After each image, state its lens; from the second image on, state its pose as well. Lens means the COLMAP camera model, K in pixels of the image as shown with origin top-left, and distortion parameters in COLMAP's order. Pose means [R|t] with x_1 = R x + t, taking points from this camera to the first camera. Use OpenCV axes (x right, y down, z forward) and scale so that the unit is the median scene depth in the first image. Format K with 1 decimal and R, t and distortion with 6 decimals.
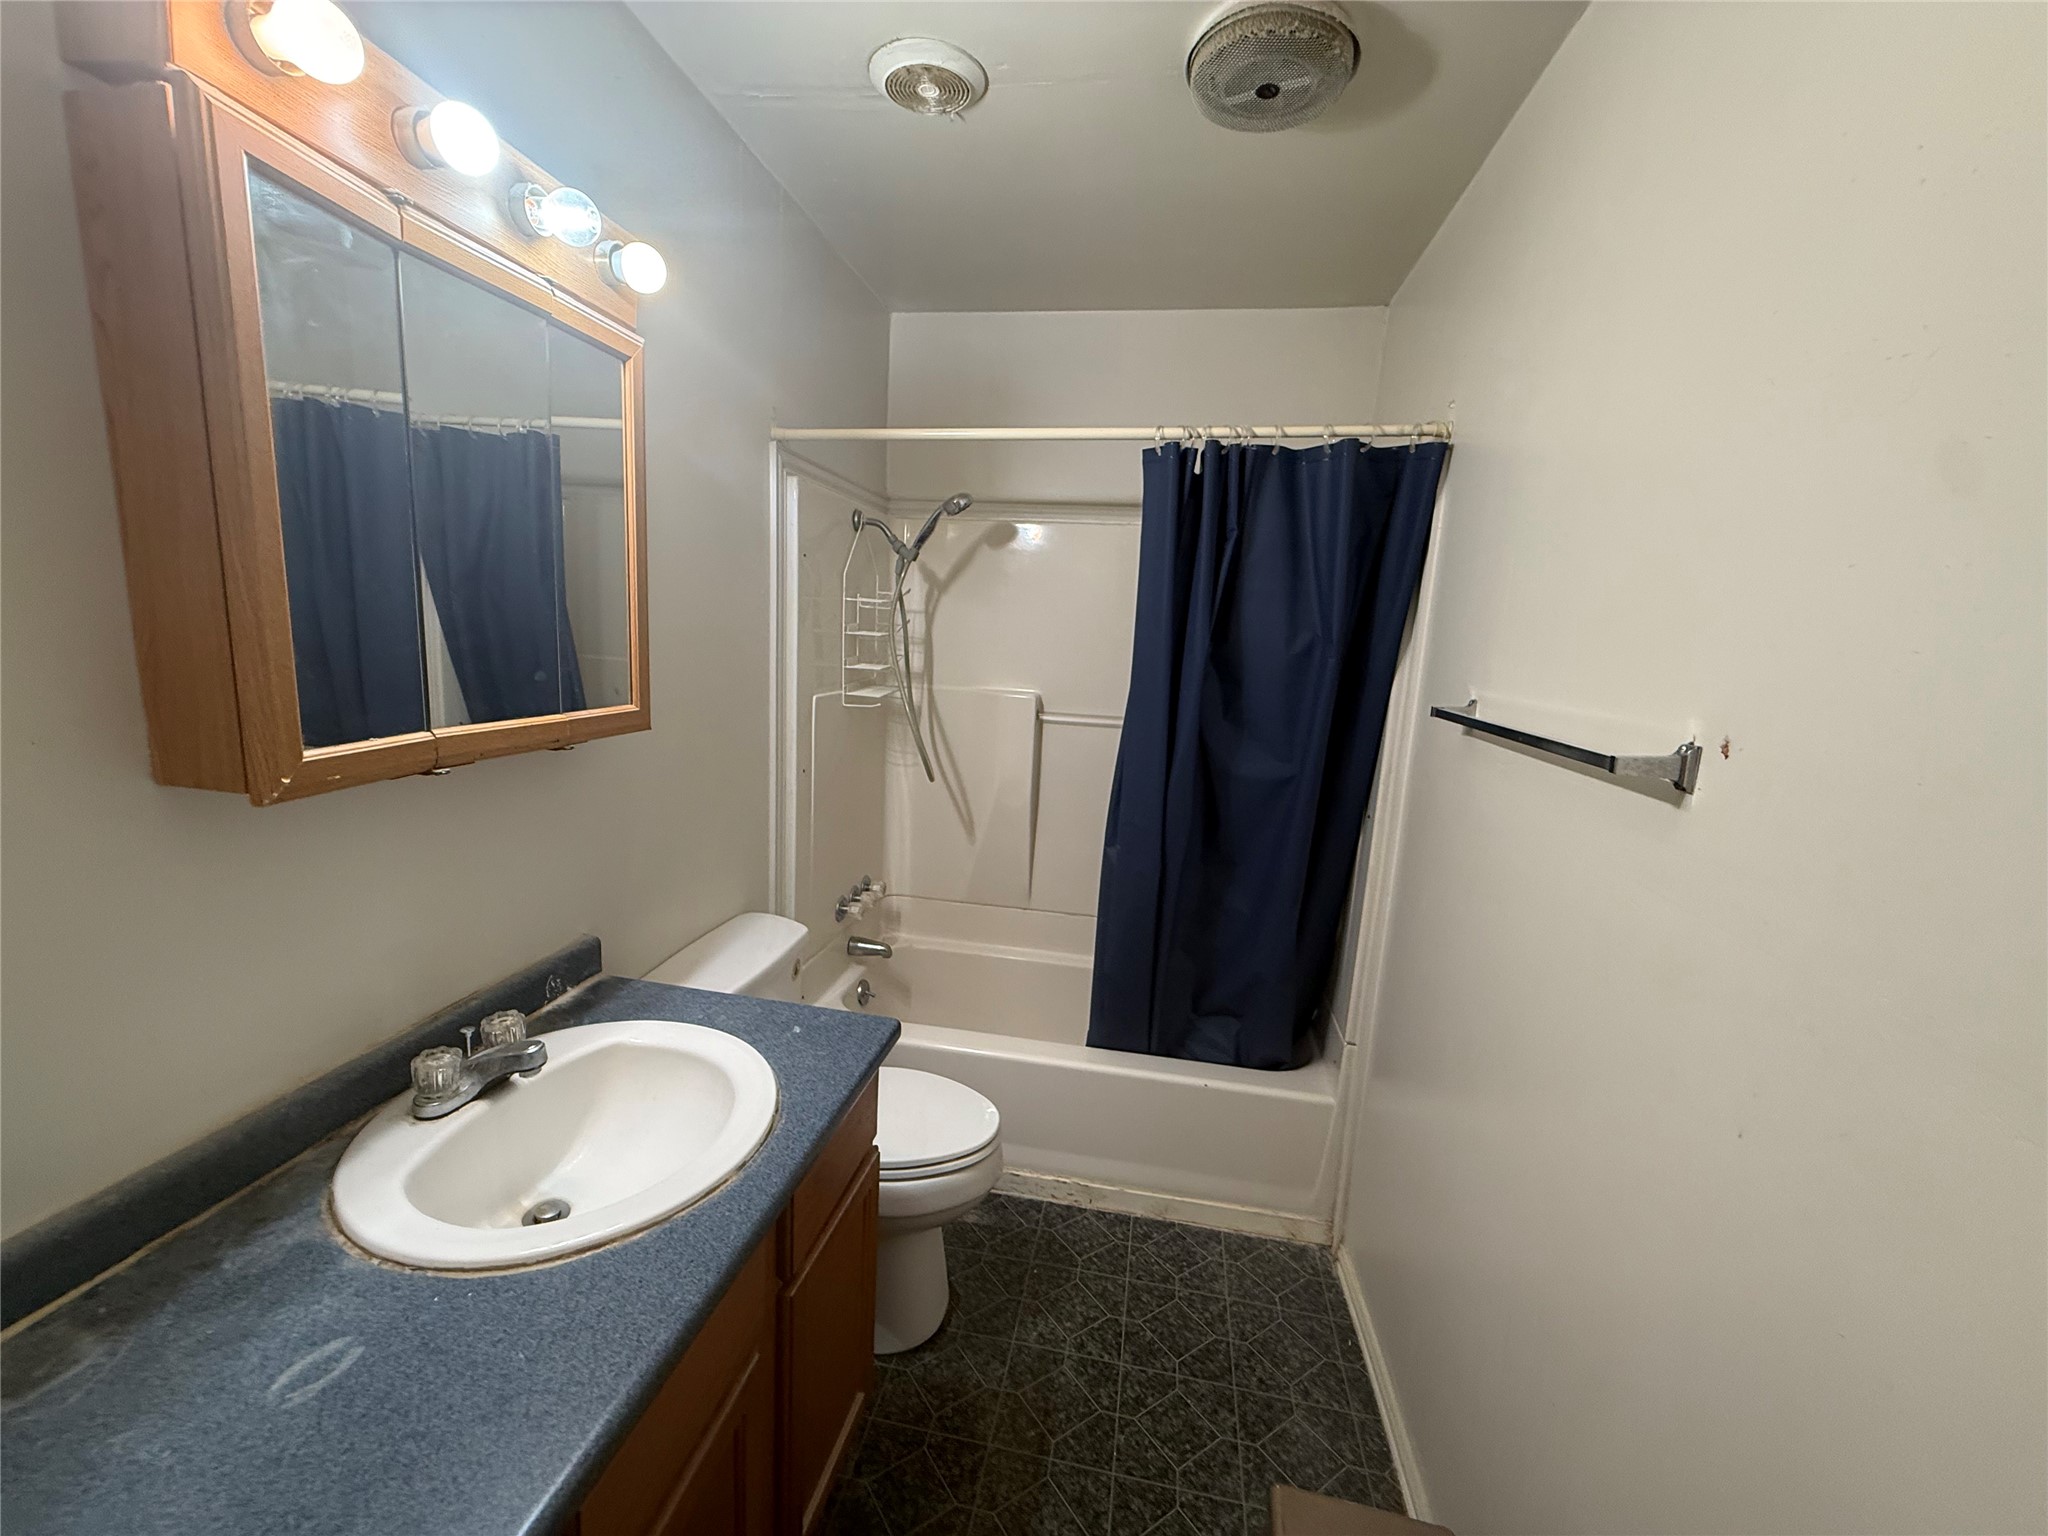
lens RADIAL K [[825.9, 0, 1022.9], [0, 825.9, 769.2], [0, 0, 1]] dist [-0.003254, 0.001484]
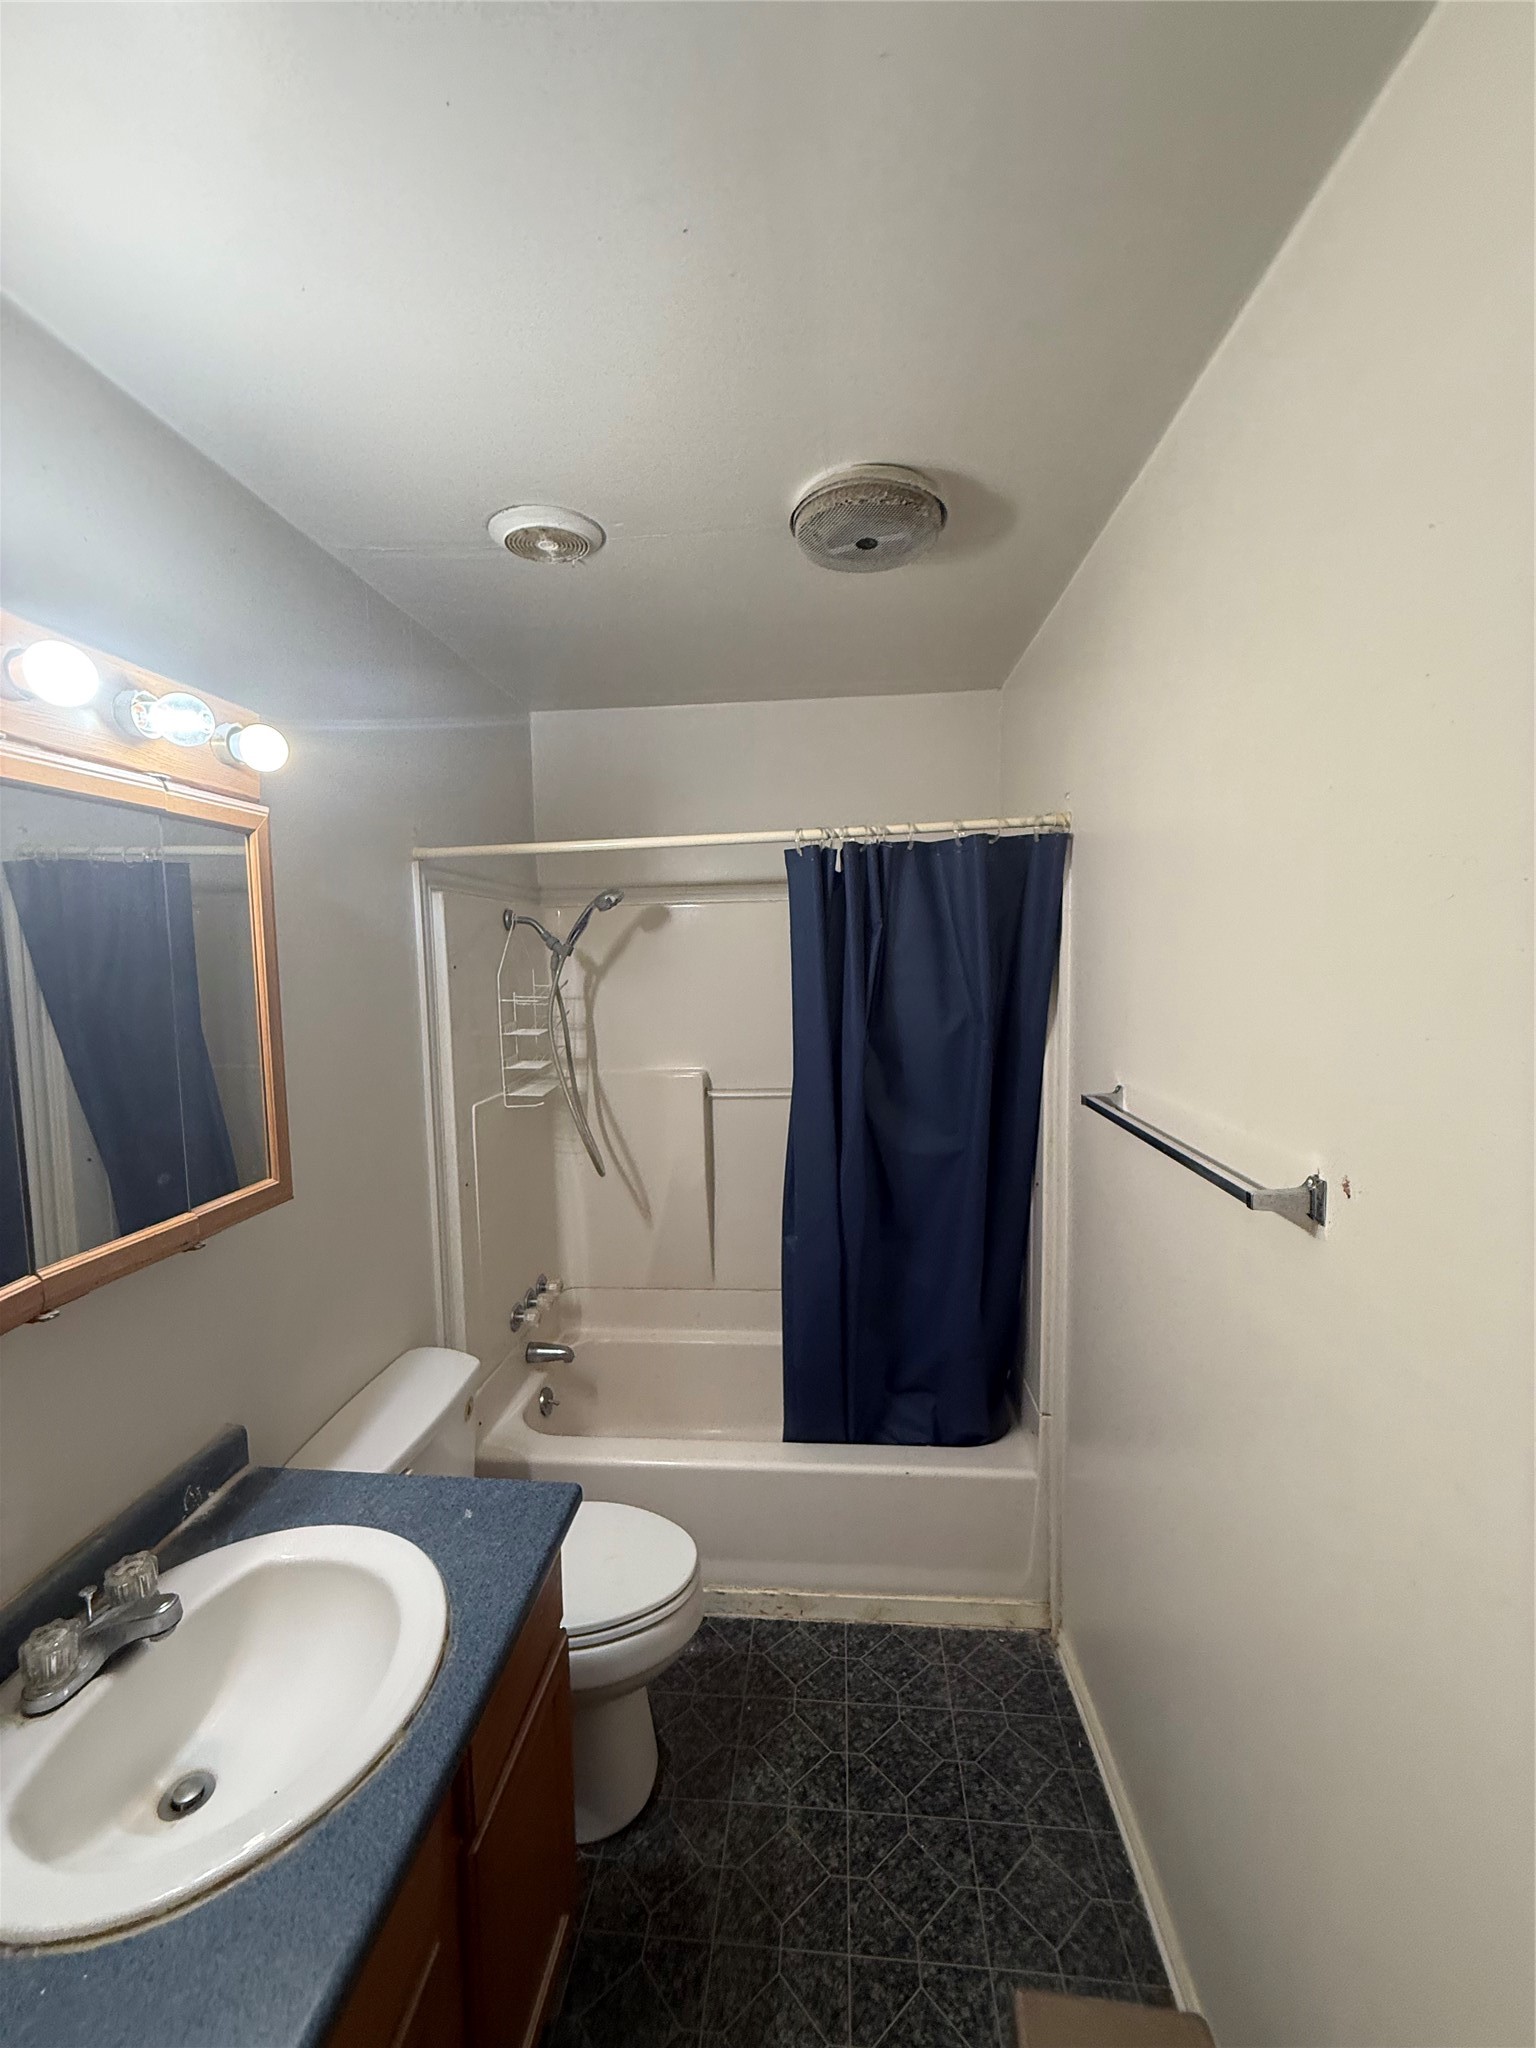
lens RADIAL K [[825.9, 0, 768.7], [0, 825.9, 1017.1], [0, 0, 1]] dist [-0.003254, 0.001484]
pose [[0.992903, -0.080125, 0.087882, 0.020564], [0.087515, 0.992637, -0.083742, -0.102812], [-0.080525, 0.090839, 0.992605, -0.003255]]
